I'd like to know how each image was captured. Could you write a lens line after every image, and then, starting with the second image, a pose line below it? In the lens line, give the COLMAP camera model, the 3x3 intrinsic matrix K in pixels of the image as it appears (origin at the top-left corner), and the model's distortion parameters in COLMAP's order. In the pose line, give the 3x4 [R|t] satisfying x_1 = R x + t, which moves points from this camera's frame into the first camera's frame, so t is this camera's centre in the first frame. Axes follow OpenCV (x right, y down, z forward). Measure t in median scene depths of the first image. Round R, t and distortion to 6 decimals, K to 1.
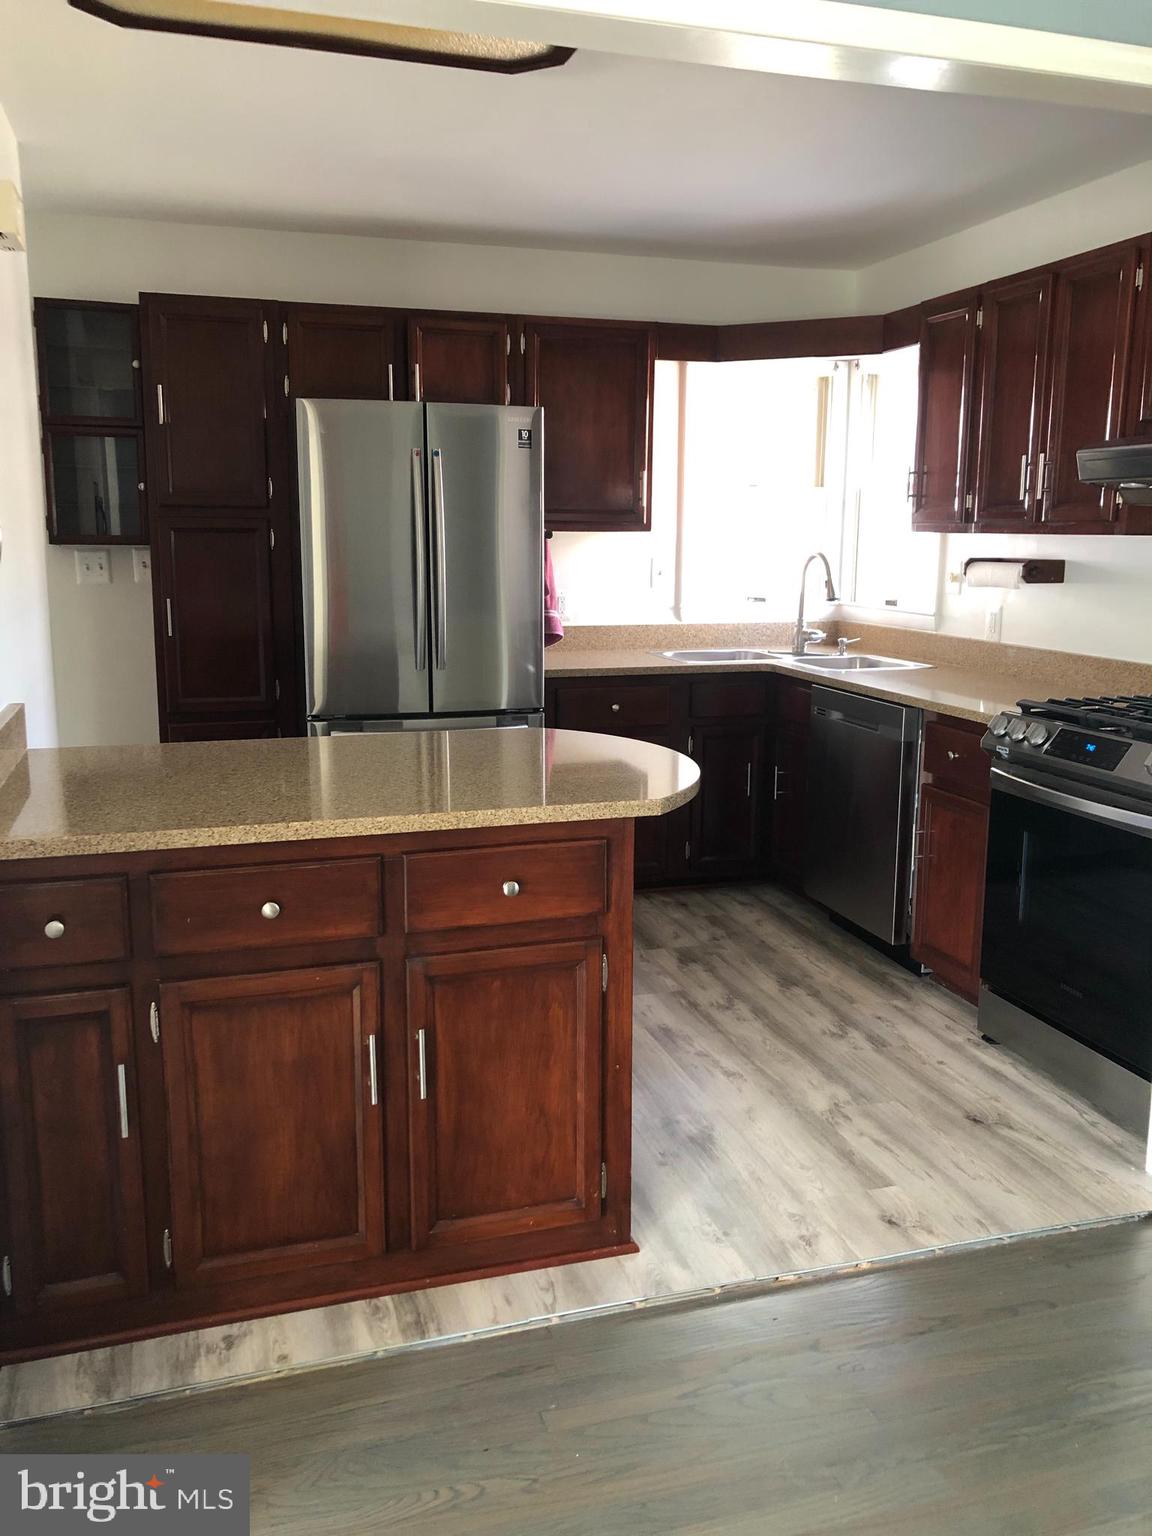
lens RADIAL K [[1245.8, 0, 571.8], [0, 1245.8, 740.1], [0, 0, 1]] dist [0.067454, -0.175509]
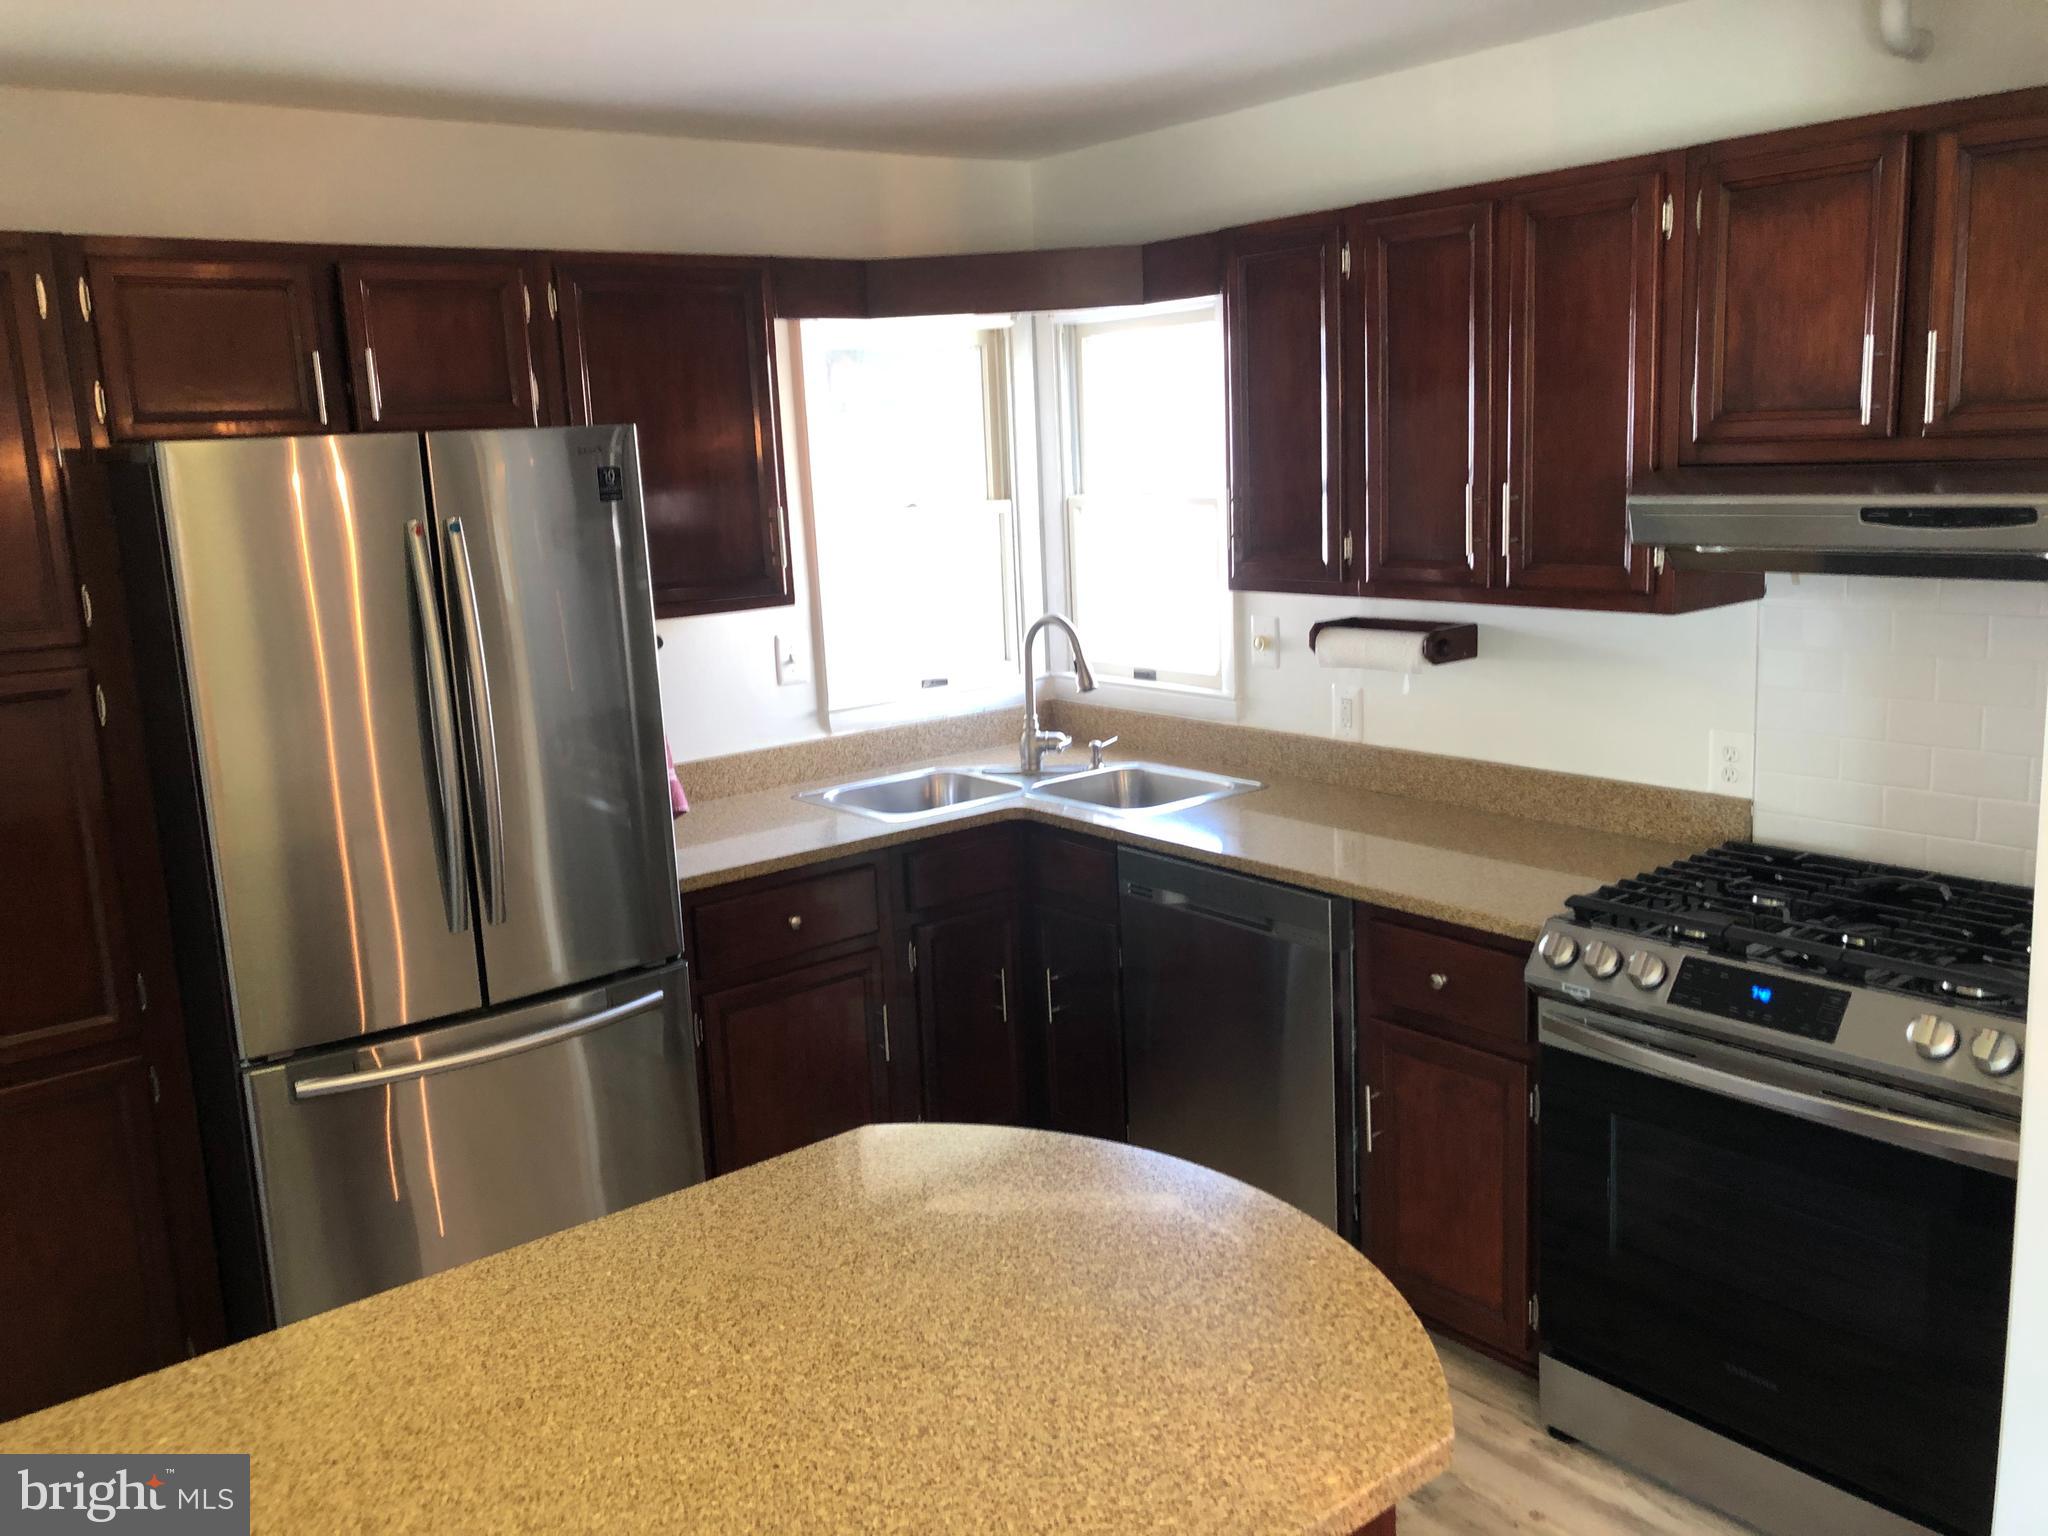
lens RADIAL K [[1661.0, 0, 1048.7], [0, 1661.0, 750.6], [0, 0, 1]] dist [0.067454, -0.175509]
pose [[0.930942, -0.113631, 0.347037, -0.130709], [0.113363, 0.993329, 0.021147, -0.123606], [-0.347125, 0.019655, 0.937613, 0.261150]]
